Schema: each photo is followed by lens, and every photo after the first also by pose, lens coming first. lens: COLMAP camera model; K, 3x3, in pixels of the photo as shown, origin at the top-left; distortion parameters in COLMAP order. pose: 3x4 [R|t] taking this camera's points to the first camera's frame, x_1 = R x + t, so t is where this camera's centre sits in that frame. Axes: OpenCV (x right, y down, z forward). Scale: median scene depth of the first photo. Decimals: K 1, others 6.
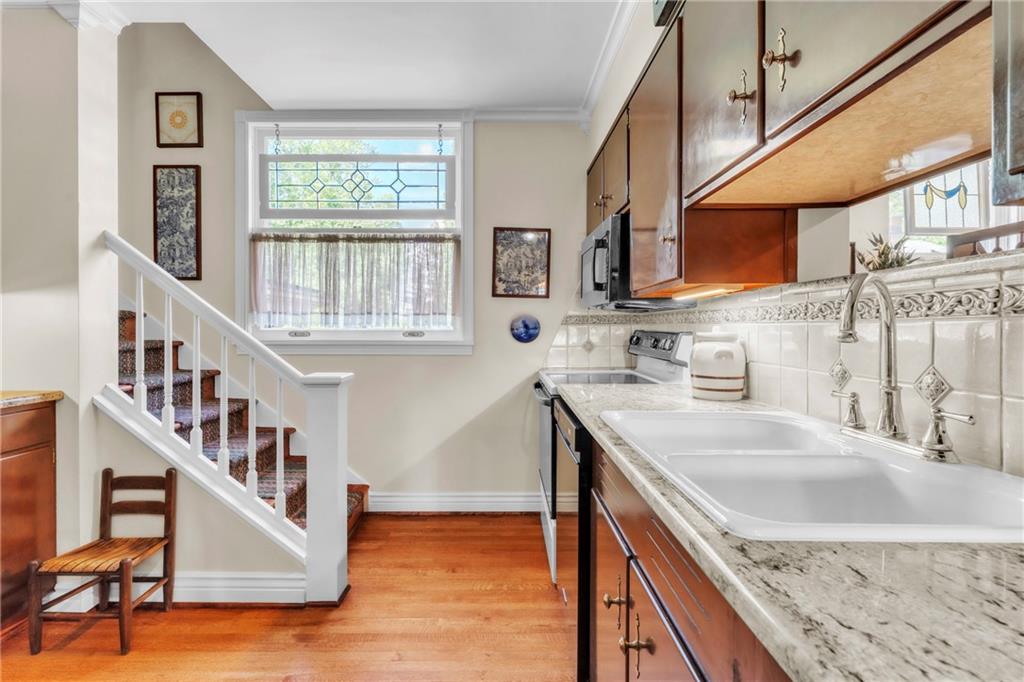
lens RADIAL K [[485.5, 0, 509.1], [0, 485.5, 331.5], [0, 0, 1]] dist [-0.002702, -0.000224]
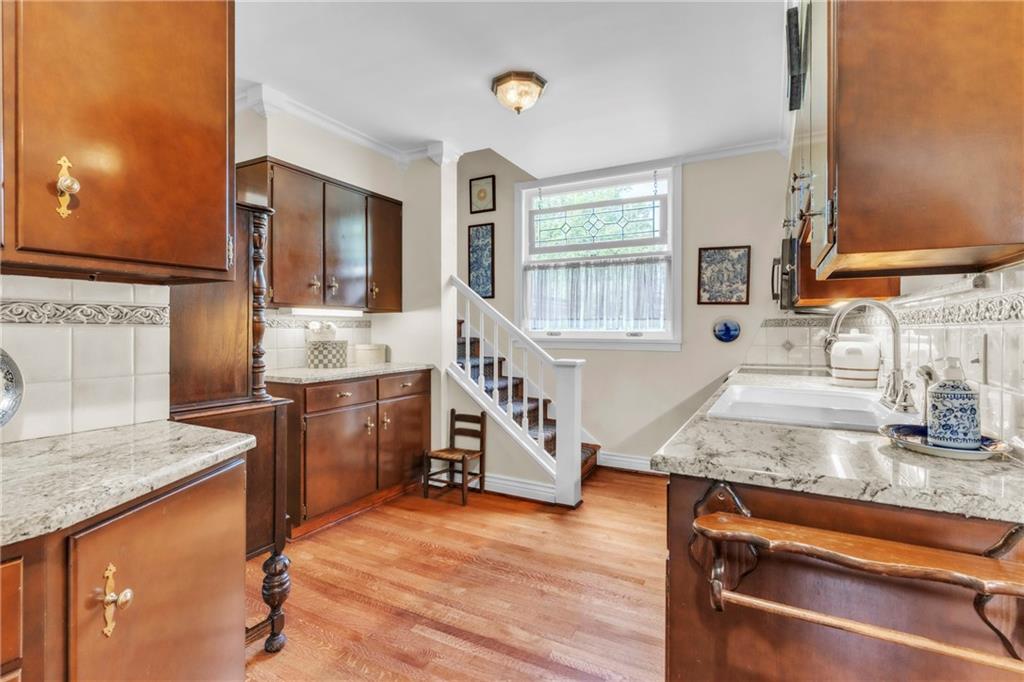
lens RADIAL K [[485.5, 0, 509.1], [0, 485.5, 331.5], [0, 0, 1]] dist [-0.002702, -0.000224]
pose [[0.873809, 0.002412, -0.486263, 0.146876], [-0.003358, 0.999994, -0.001074, -0.000156], [0.486257, 0.002572, 0.873812, -0.310239]]
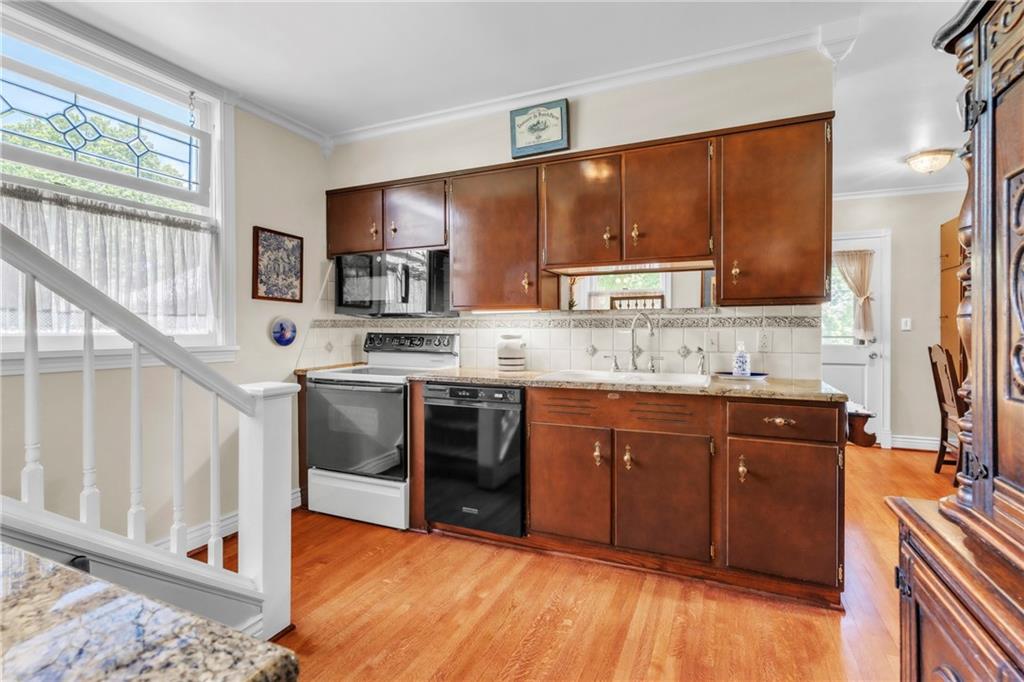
lens RADIAL K [[485.5, 0, 509.1], [0, 485.5, 331.5], [0, 0, 1]] dist [-0.002702, -0.000224]
pose [[0.414634, -0.006382, 0.909966, -0.695917], [0.006876, 0.999969, 0.003880, -0.007466], [-0.909962, 0.004648, 0.414665, 0.151530]]
